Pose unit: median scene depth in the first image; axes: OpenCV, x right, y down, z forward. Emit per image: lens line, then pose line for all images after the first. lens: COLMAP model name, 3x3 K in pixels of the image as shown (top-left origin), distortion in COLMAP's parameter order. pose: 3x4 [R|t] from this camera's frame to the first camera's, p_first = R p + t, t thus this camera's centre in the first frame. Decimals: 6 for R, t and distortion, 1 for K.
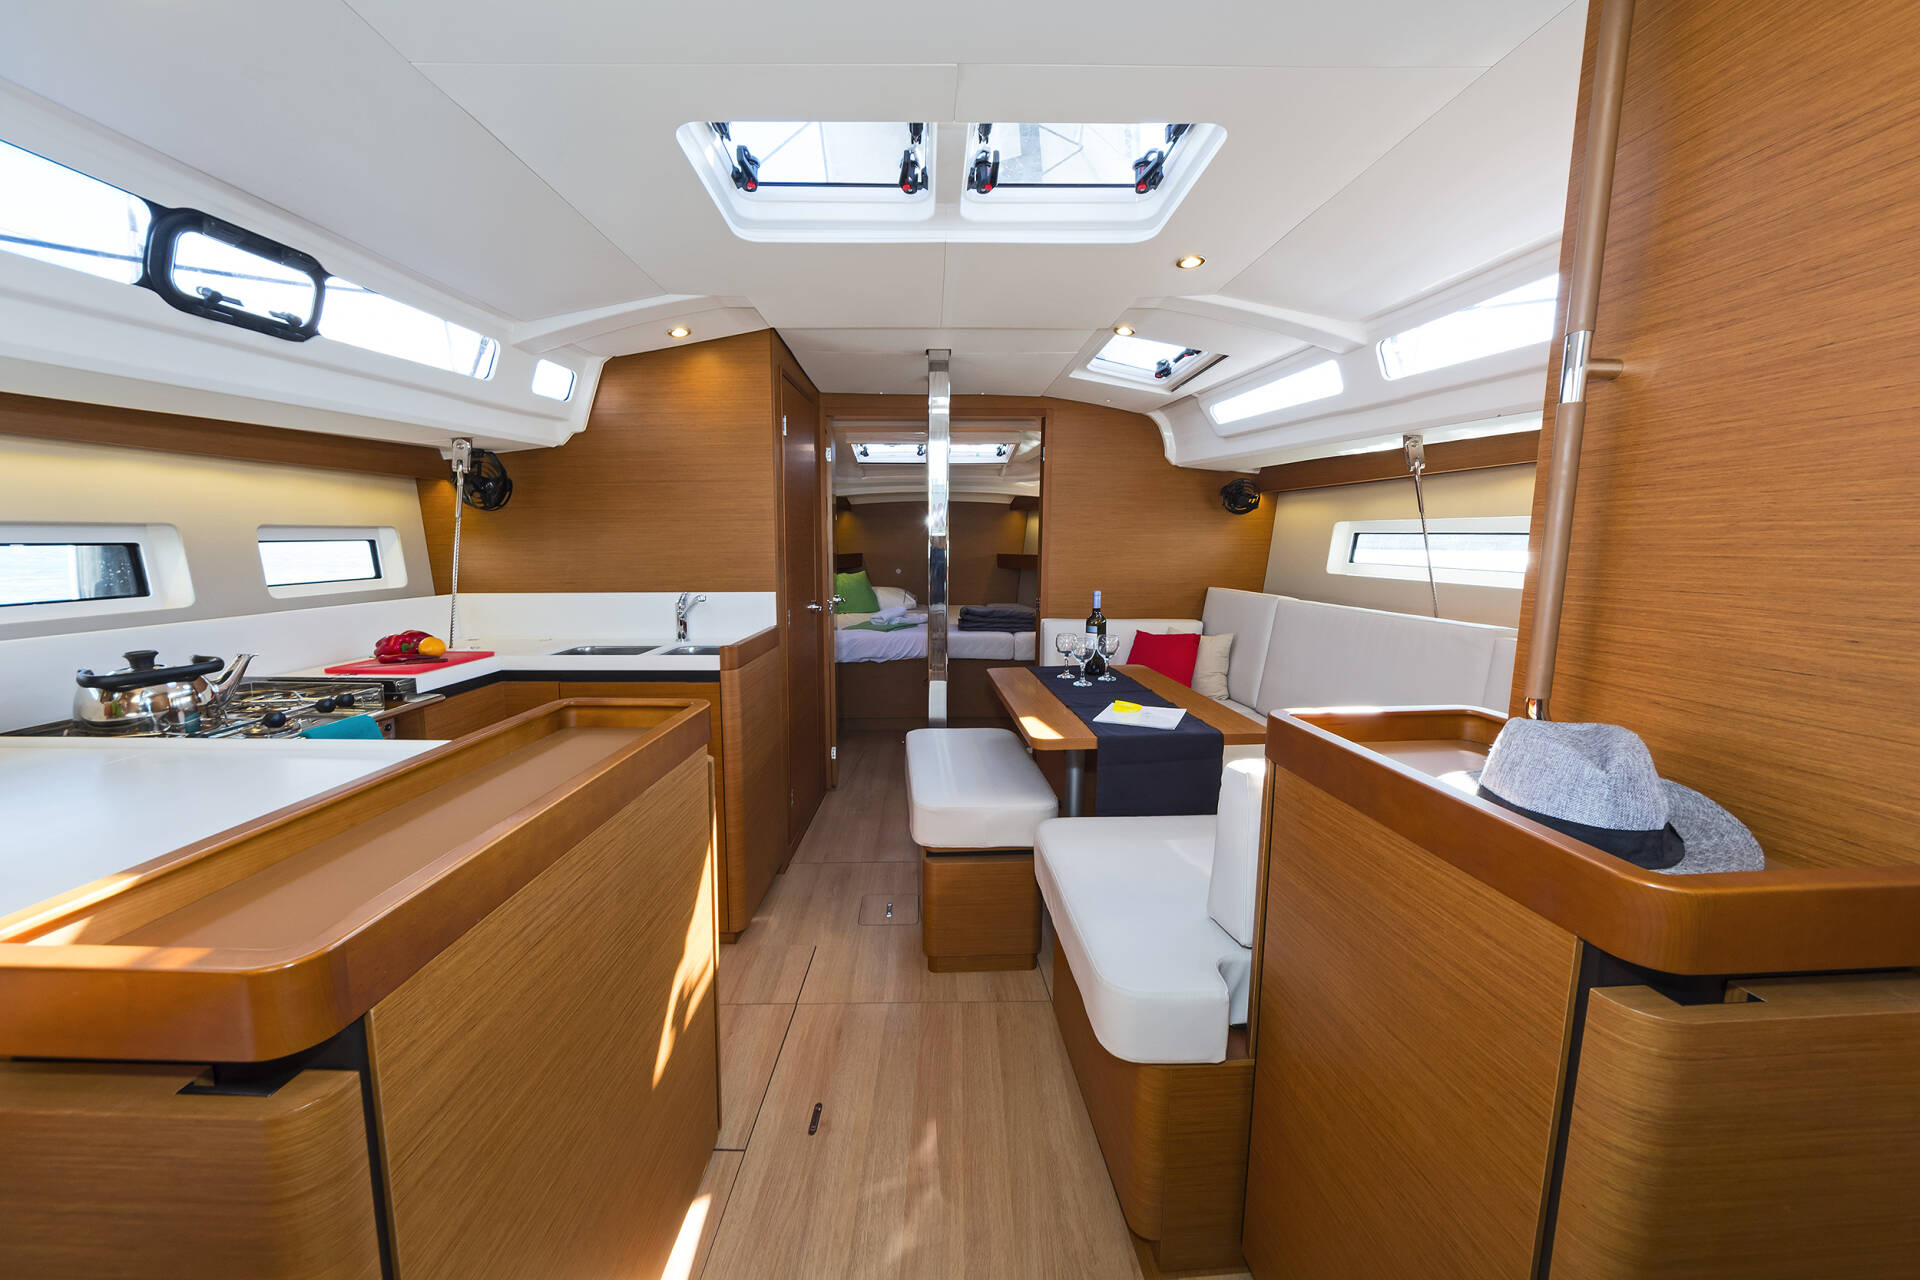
lens RADIAL K [[727.6, 0, 954.0], [0, 727.6, 637.6], [0, 0, 1]] dist [-0.004757, 0.000420]
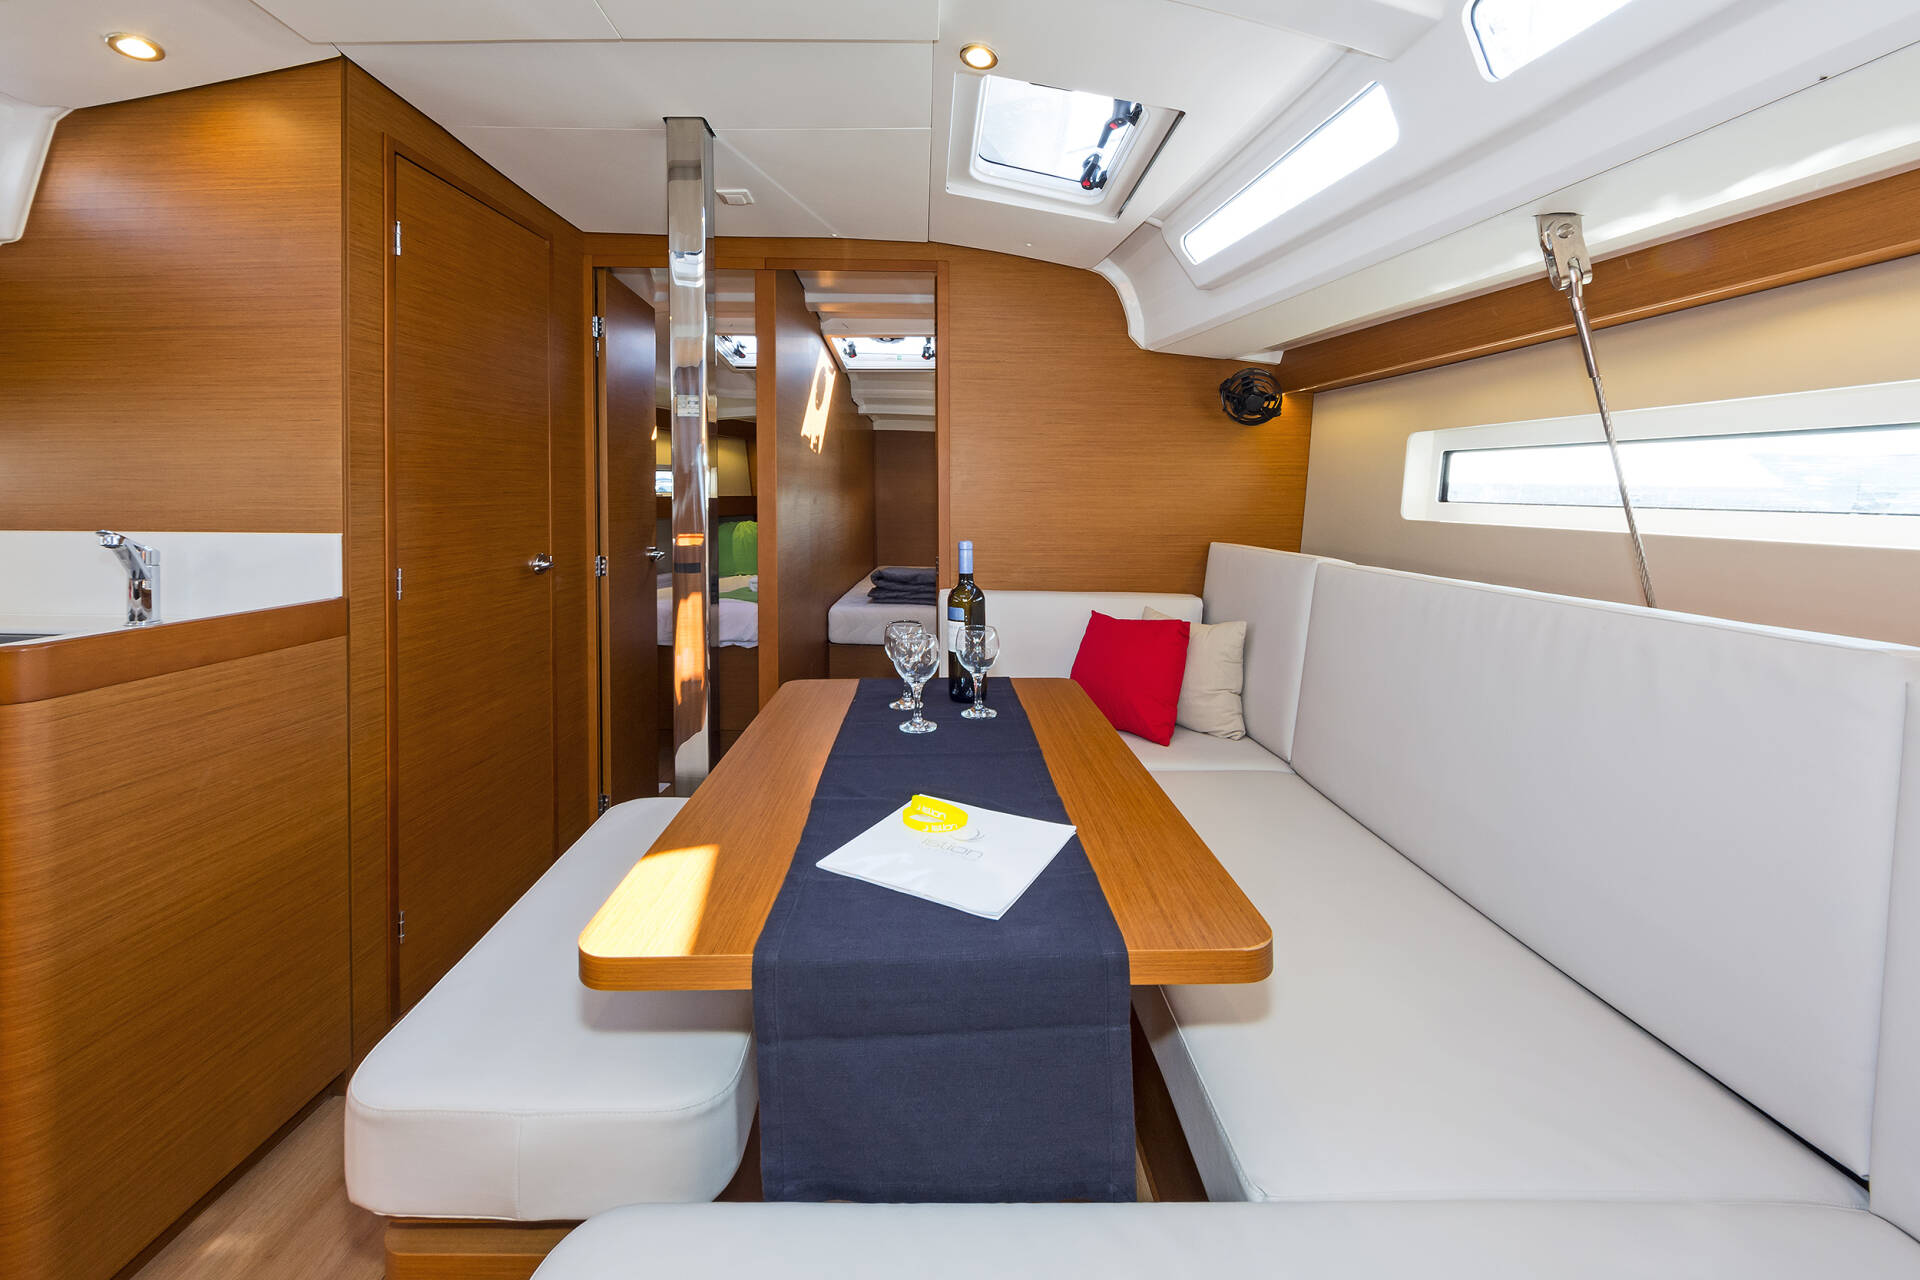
lens RADIAL K [[787.9, 0, 956.4], [0, 787.9, 469.3], [0, 0, 1]] dist [-0.000394, 0.000422]
pose [[0.998932, 0.008434, -0.045418, 0.238252], [-0.015942, 0.985729, -0.167583, -0.020896], [0.043357, 0.168128, 0.984811, 0.460426]]
